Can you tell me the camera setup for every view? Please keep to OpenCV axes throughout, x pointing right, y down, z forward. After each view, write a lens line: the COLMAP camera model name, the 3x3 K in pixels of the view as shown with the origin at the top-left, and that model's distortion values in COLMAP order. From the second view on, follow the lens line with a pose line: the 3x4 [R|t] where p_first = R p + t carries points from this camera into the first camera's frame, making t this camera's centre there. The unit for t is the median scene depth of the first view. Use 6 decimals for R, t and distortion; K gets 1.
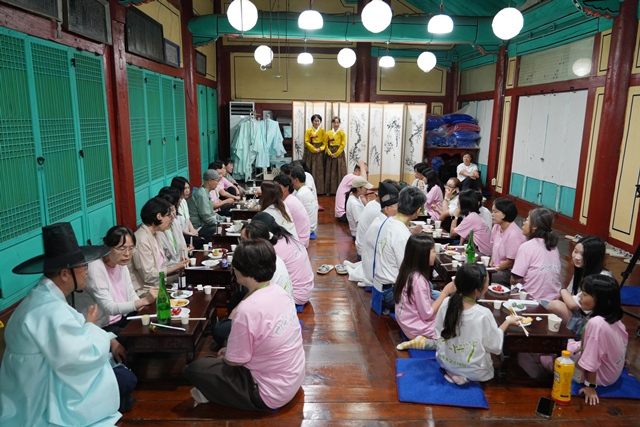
lens RADIAL K [[480.8, 0, 320.9], [0, 480.8, 213.8], [0, 0, 1]] dist [-0.005752, 0.009773]
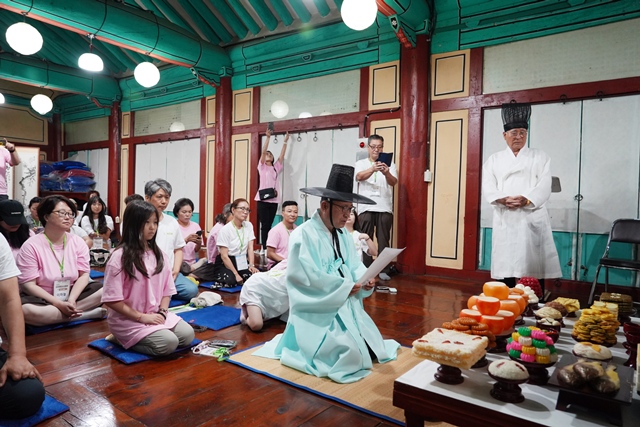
lens RADIAL K [[436.6, 0, 322.2], [0, 436.6, 209.5], [0, 0, 1]] dist [-0.019671, 0.010073]
pose [[0.620272, -0.019970, 0.784132, -0.130710], [0.143312, 0.985734, -0.088259, 0.065451], [-0.771184, 0.167120, 0.614285, 0.020179]]
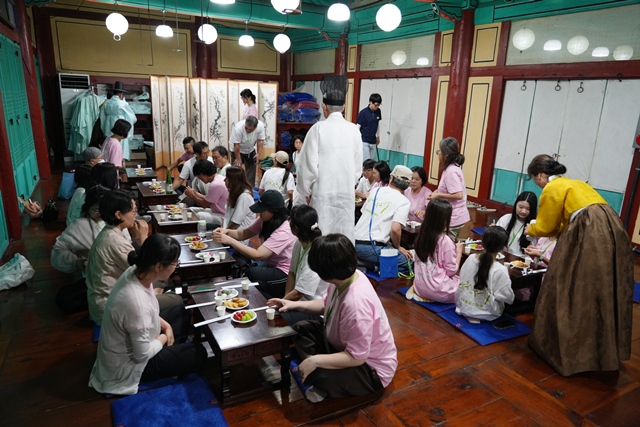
lens RADIAL K [[436.6, 0, 318.1], [0, 436.6, 210.9], [0, 0, 1]] dist [-0.019671, 0.010073]
pose [[0.891259, -0.099067, 0.442542, -0.174459], [0.067924, 0.994001, 0.085721, -0.019556], [-0.448379, -0.046341, 0.892641, 0.068364]]
